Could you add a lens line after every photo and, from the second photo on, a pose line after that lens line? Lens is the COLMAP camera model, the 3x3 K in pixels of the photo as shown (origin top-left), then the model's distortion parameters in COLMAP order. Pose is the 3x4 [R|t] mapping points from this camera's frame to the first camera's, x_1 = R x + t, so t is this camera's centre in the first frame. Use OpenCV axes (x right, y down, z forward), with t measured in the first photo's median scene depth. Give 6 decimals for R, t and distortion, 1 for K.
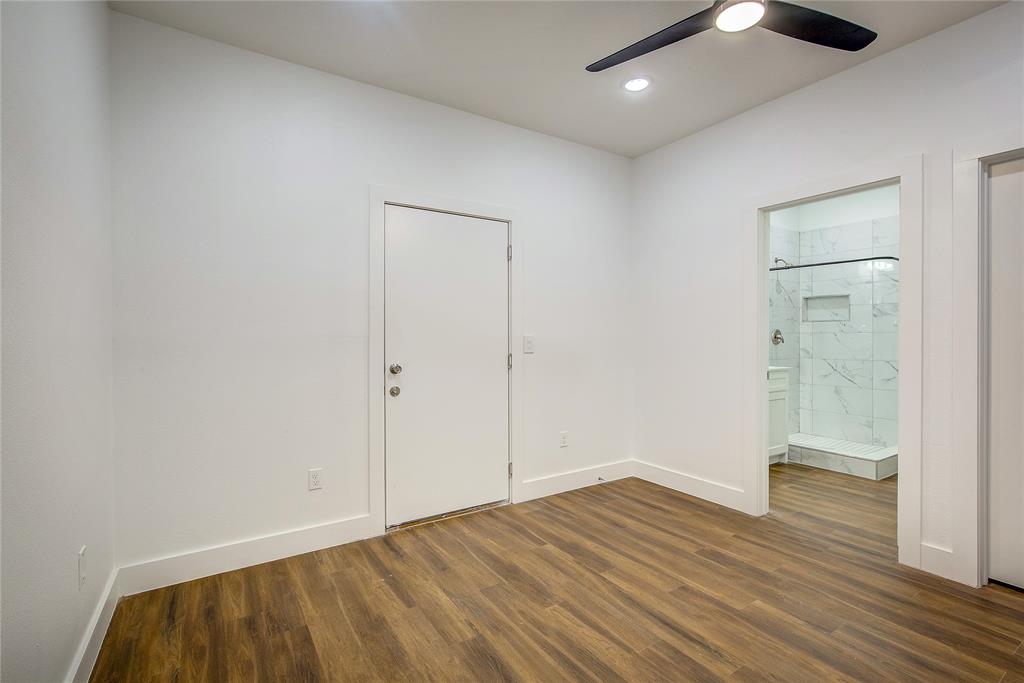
lens RADIAL K [[466.5, 0, 515.7], [0, 466.5, 338.6], [0, 0, 1]] dist [0.000280, 0.001037]
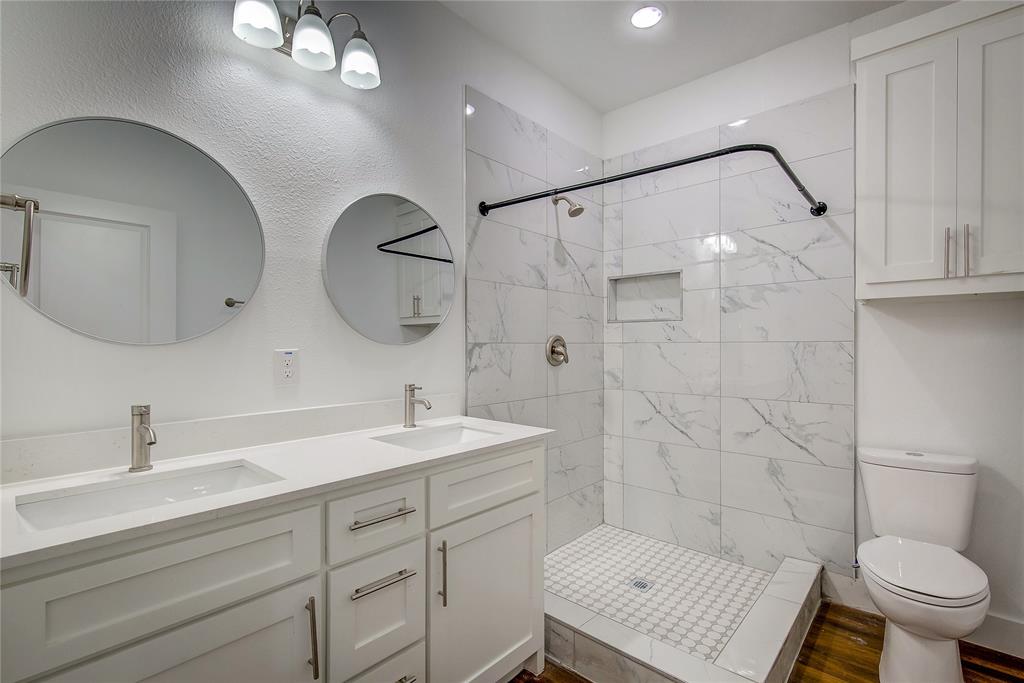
lens RADIAL K [[466.5, 0, 509.3], [0, 466.5, 344.5], [0, 0, 1]] dist [0.000280, 0.001037]
pose [[0.967150, -0.000984, 0.254206, 0.368885], [0.002230, 0.999987, -0.004613, -0.007884], [-0.254198, 0.005028, 0.967139, 0.506058]]
